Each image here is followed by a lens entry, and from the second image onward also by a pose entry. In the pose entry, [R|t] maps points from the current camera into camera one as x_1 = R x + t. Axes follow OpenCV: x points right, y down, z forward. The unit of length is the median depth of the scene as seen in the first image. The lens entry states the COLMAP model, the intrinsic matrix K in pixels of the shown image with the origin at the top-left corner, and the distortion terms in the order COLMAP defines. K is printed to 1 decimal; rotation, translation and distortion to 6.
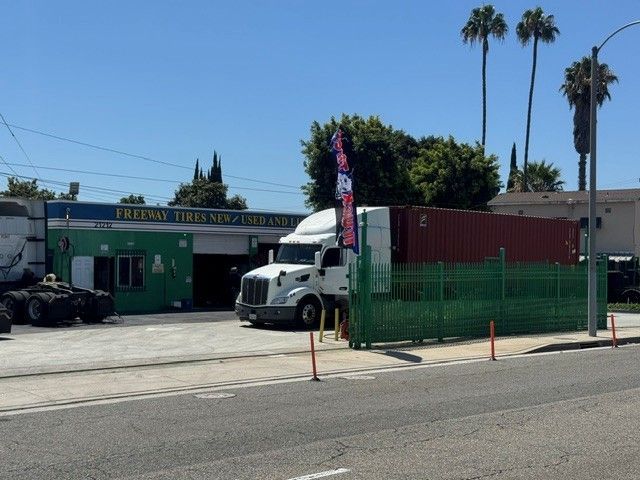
lens RADIAL K [[971.1, 0, 320.0], [0, 971.1, 240.0], [0, 0, 1]] dist [0.197157, 0.006493]
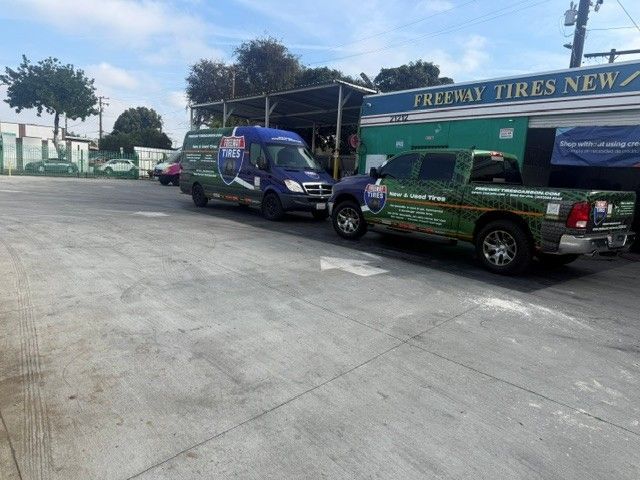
lens RADIAL K [[462.8, 0, 320.0], [0, 462.8, 240.0], [0, 0, 1]] dist [0.012610, -0.002882]
pose [[-0.101390, 0.121310, -0.987423, 0.191905], [-0.041394, 0.991164, 0.126020, 0.041056], [0.993985, 0.053651, -0.095473, 0.918911]]
